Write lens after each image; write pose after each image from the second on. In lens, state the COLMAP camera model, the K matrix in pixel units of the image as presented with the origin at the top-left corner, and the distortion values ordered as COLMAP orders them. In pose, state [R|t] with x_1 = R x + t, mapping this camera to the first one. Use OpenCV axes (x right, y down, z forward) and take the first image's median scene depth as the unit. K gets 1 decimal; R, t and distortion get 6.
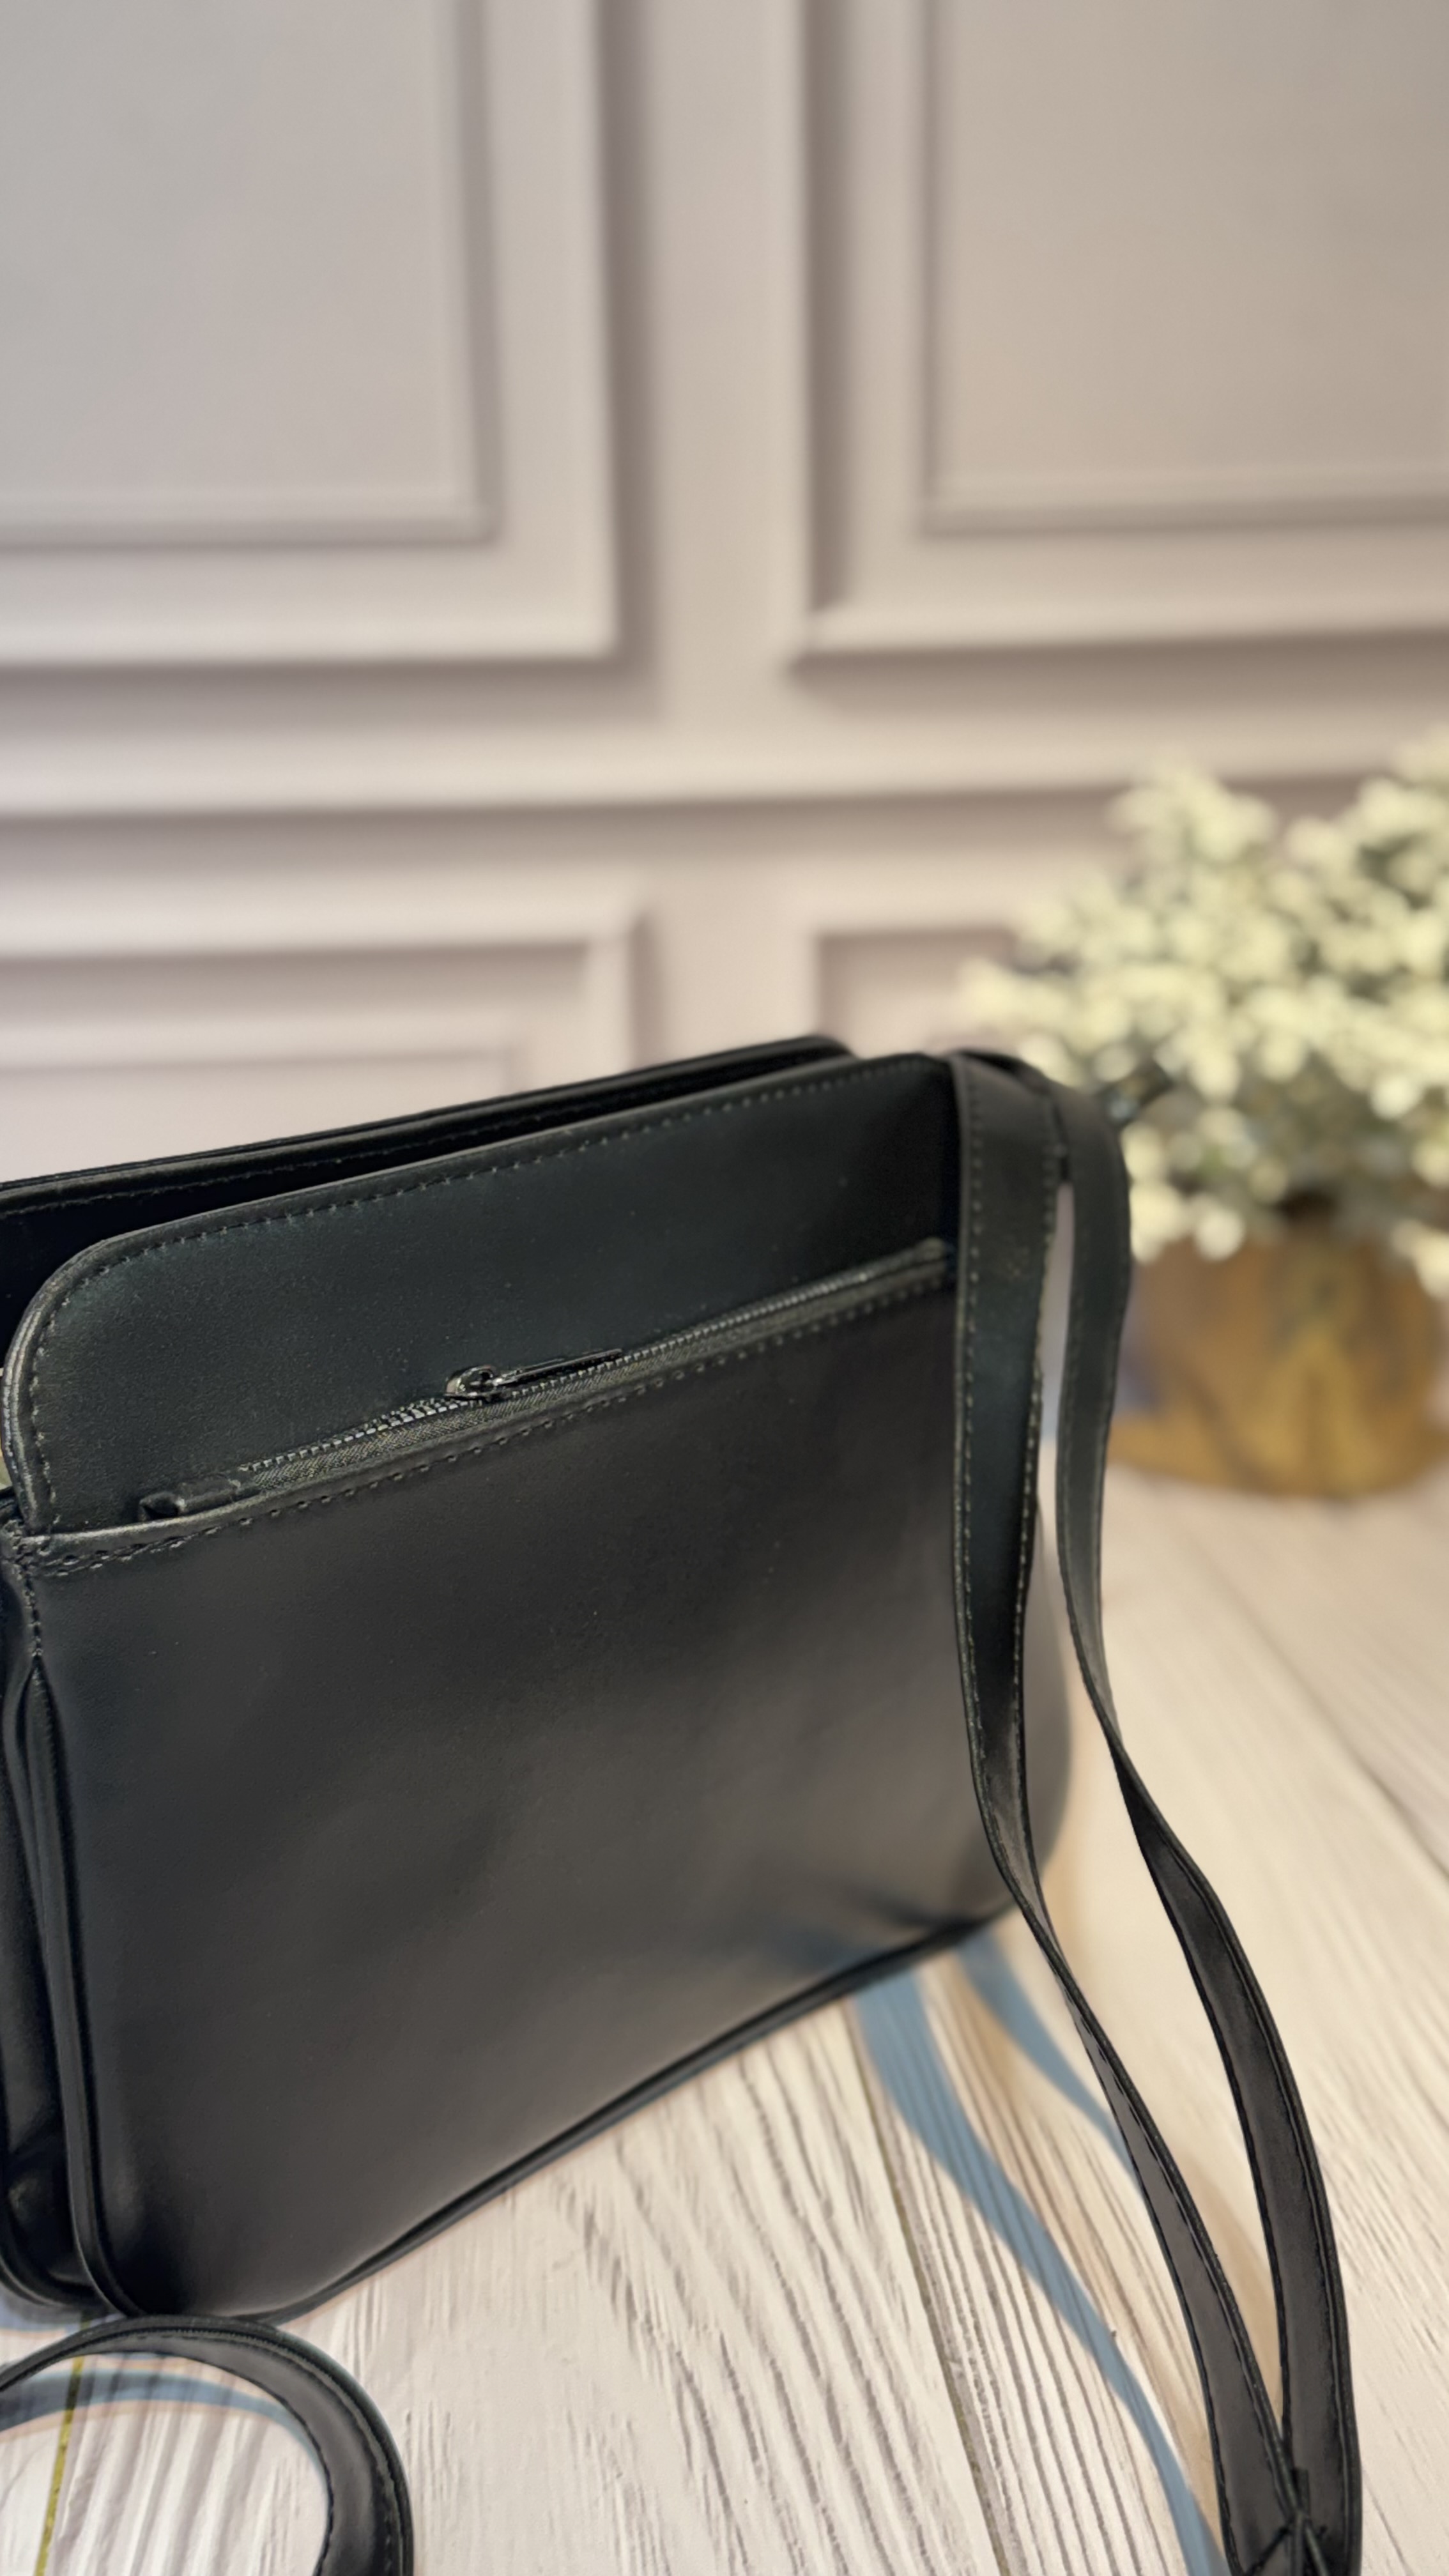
lens RADIAL K [[3038.5, 0, 724.5], [0, 3038.5, 1288.0], [0, 0, 1]] dist [0.183567, -0.487078]
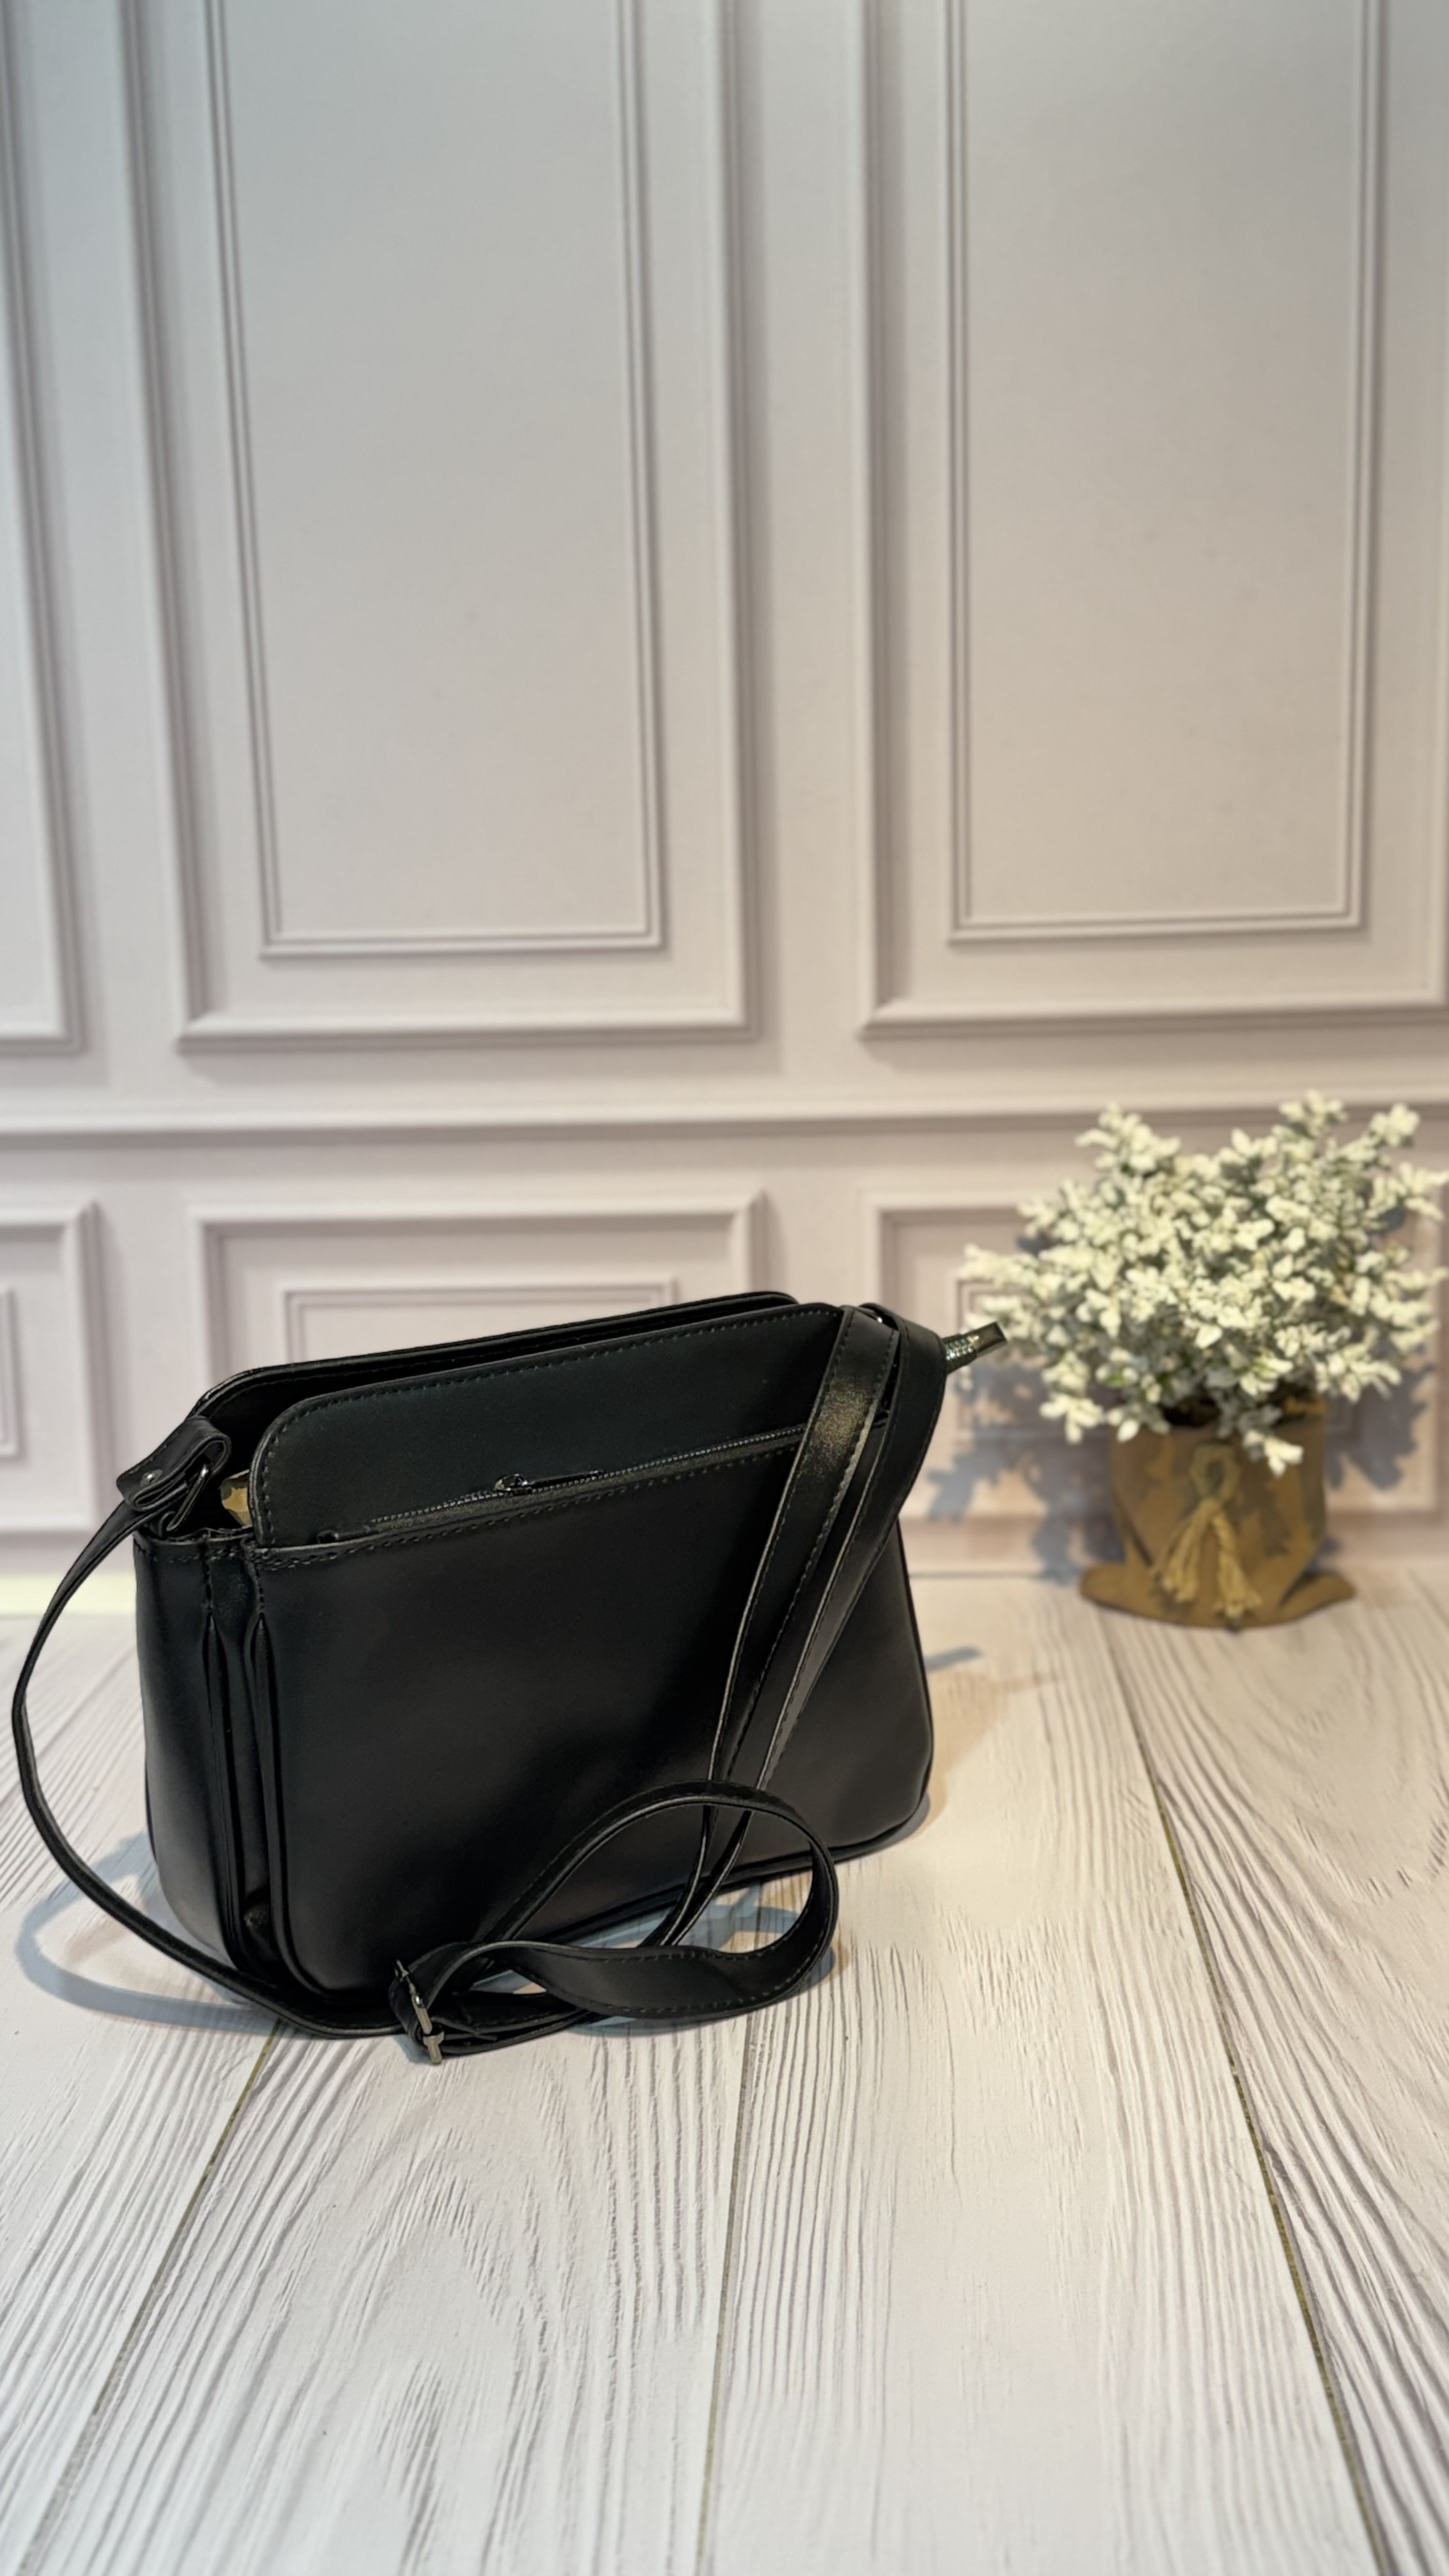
lens RADIAL K [[3038.5, 0, 724.5], [0, 3038.5, 1288.0], [0, 0, 1]] dist [0.183567, -0.487078]
pose [[0.988452, 0.022743, -0.149820, 0.188469], [-0.032886, 0.997306, -0.065575, 0.017747], [0.147925, 0.069744, 0.986536, -0.471818]]
